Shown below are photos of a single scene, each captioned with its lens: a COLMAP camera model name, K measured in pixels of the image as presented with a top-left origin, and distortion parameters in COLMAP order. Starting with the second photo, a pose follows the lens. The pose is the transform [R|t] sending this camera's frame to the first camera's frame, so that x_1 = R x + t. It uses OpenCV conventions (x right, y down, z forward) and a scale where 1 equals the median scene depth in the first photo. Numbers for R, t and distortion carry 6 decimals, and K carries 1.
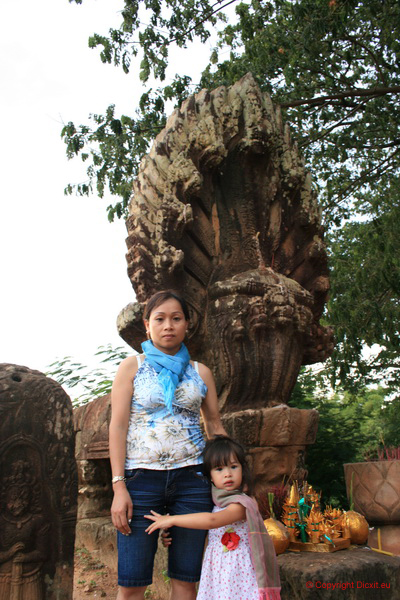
lens RADIAL K [[502.7, 0, 200.0], [0, 502.7, 300.0], [0, 0, 1]] dist [-0.143645, 0.128306]
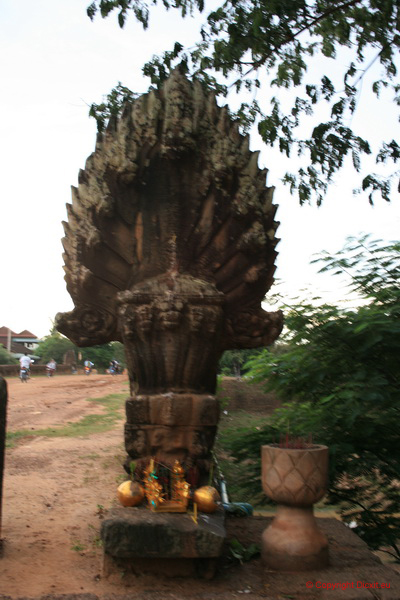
lens RADIAL K [[696.2, 0, 200.0], [0, 696.2, 300.0], [0, 0, 1]] dist [-0.083304, 0.033112]
pose [[0.840243, 0.016506, -0.541959, 1.038849], [0.106989, 0.974838, 0.195564, -0.304094], [0.531550, -0.222305, 0.817335, -0.266648]]
